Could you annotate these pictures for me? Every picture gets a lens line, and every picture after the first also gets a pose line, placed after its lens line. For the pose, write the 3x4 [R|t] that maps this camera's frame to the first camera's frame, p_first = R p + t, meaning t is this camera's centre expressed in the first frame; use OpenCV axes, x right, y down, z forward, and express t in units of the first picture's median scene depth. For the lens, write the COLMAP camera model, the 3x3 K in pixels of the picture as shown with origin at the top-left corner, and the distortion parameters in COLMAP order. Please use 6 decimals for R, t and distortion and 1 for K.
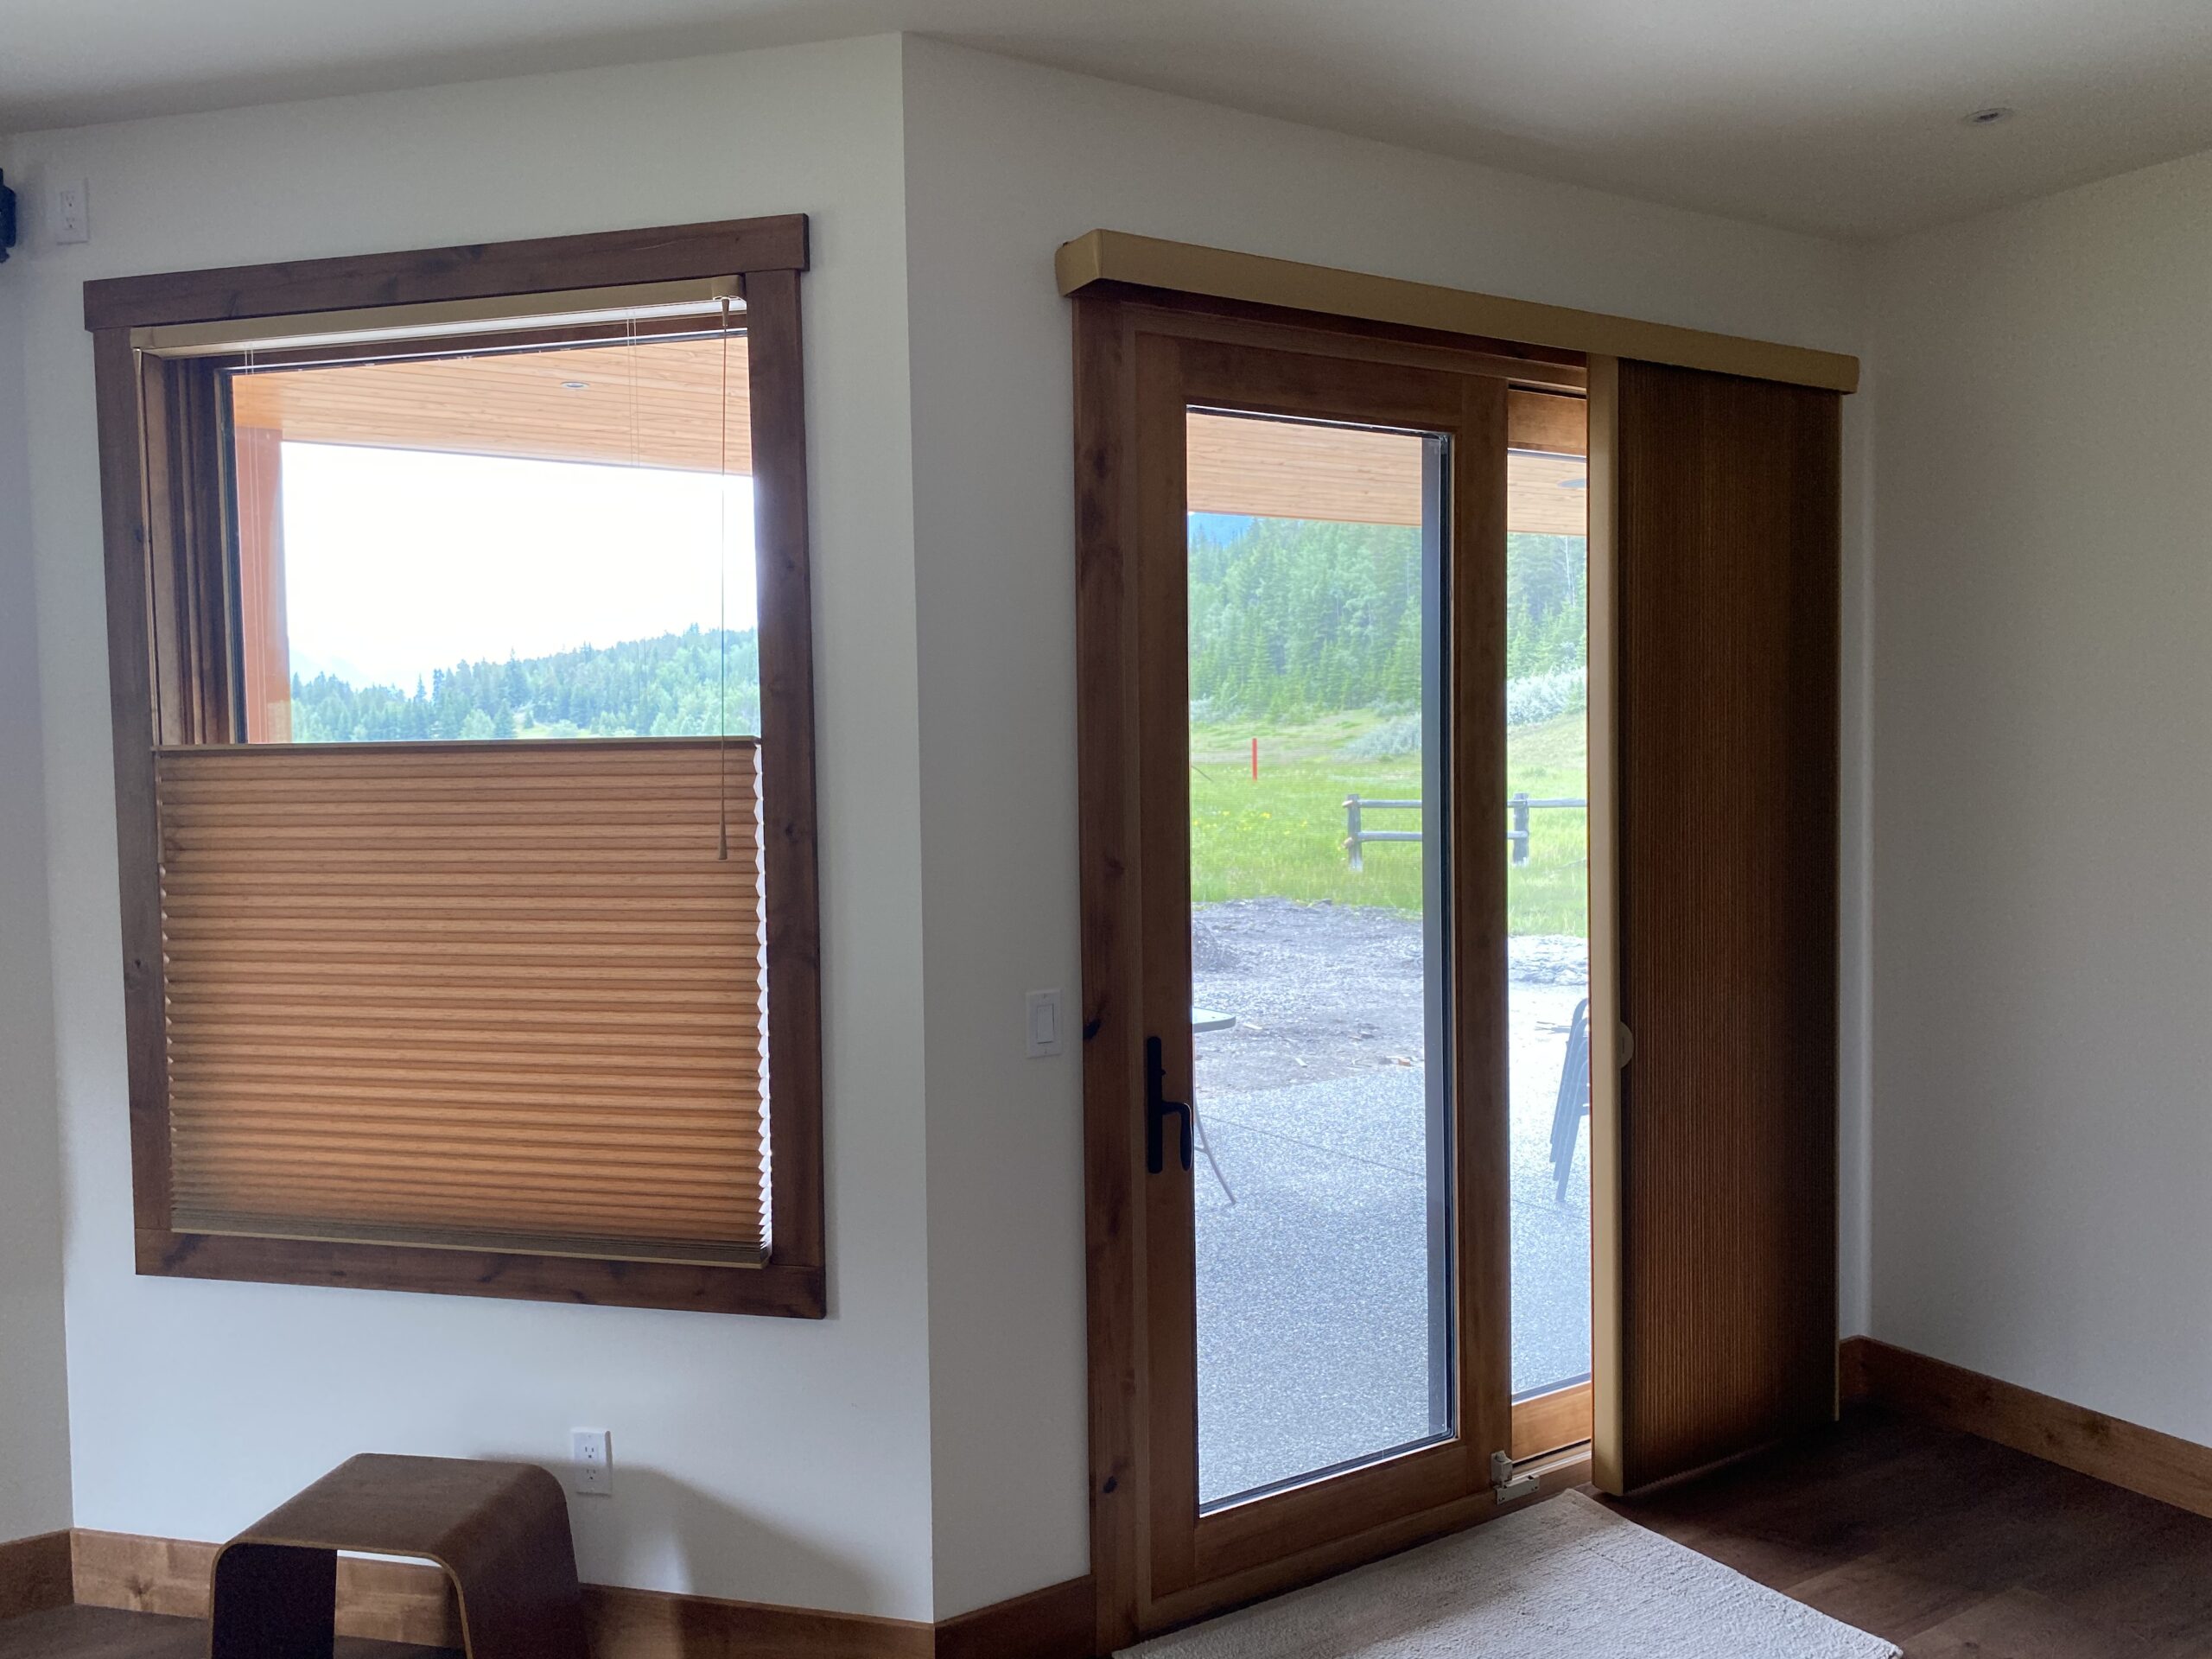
lens RADIAL K [[1654.3, 0, 1106.0], [0, 1654.3, 829.5], [0, 0, 1]] dist [0.003787, 0.008293]
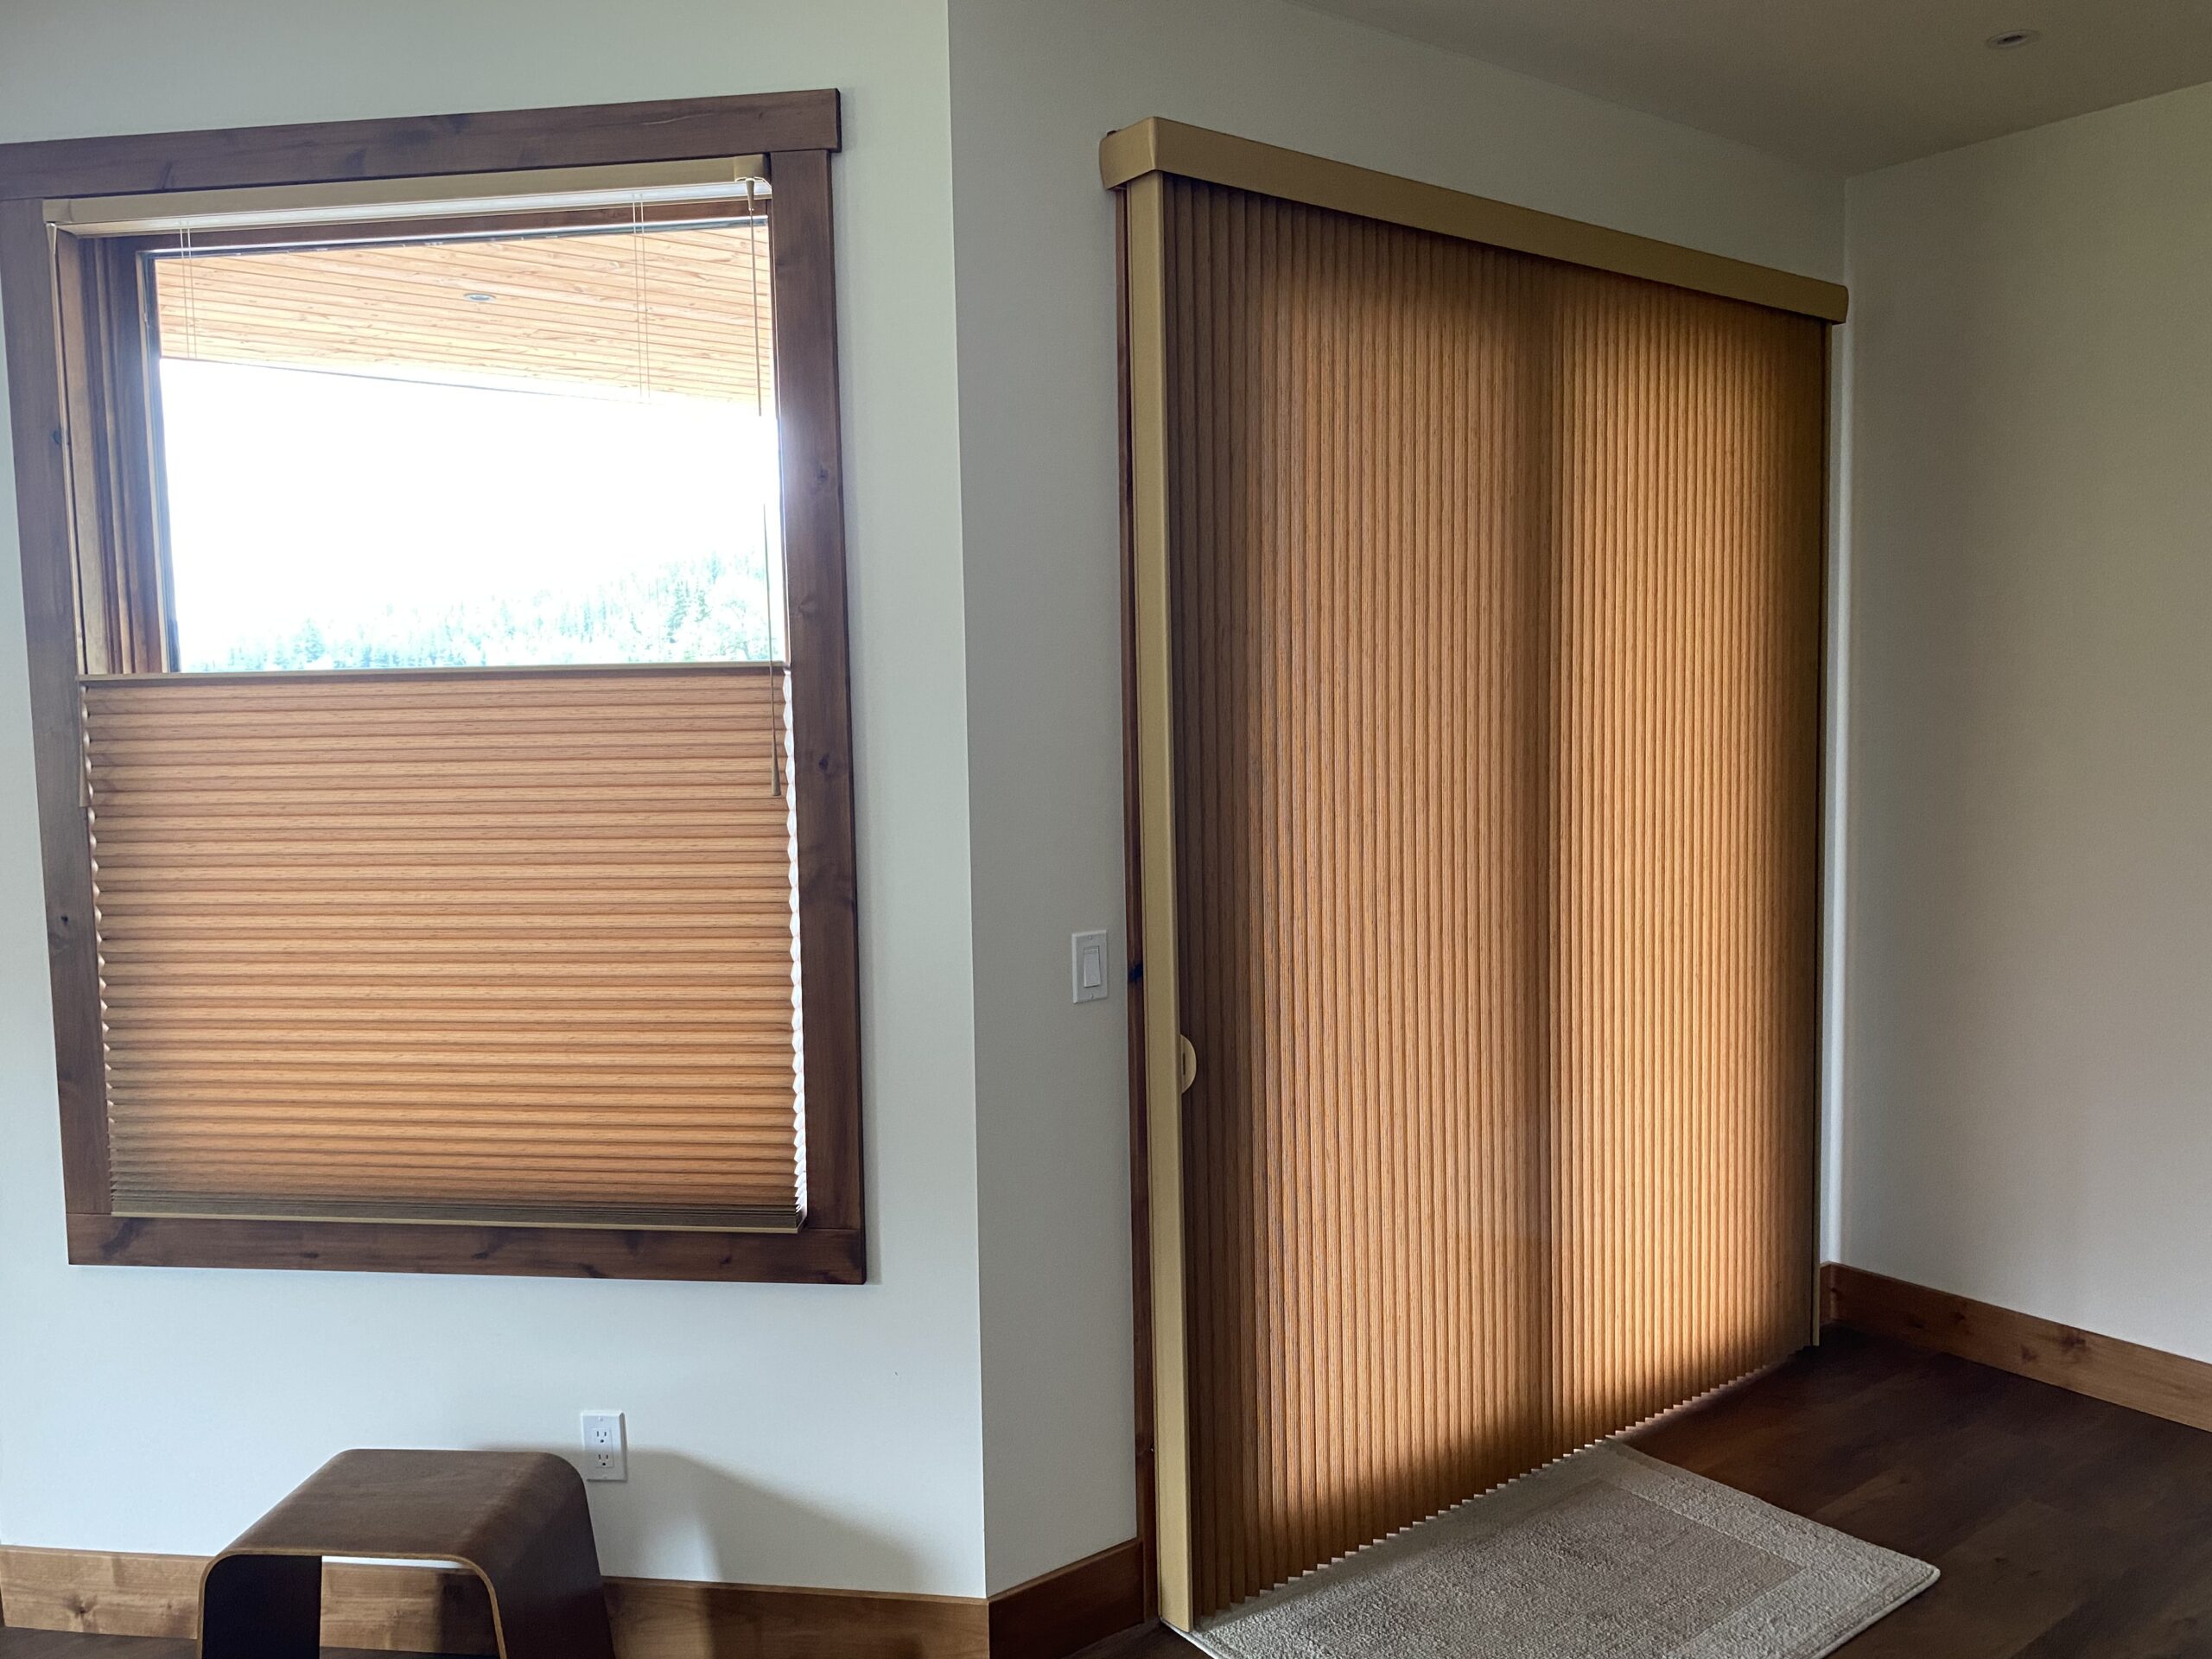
lens RADIAL K [[1654.2, 0, 1106.0], [0, 1654.2, 829.5], [0, 0, 1]] dist [0.011273, -0.003694]
pose [[0.994898, -0.010563, 0.100328, -0.120203], [0.007795, 0.999579, 0.027944, 0.012127], [-0.100581, -0.027019, 0.994562, 0.056889]]
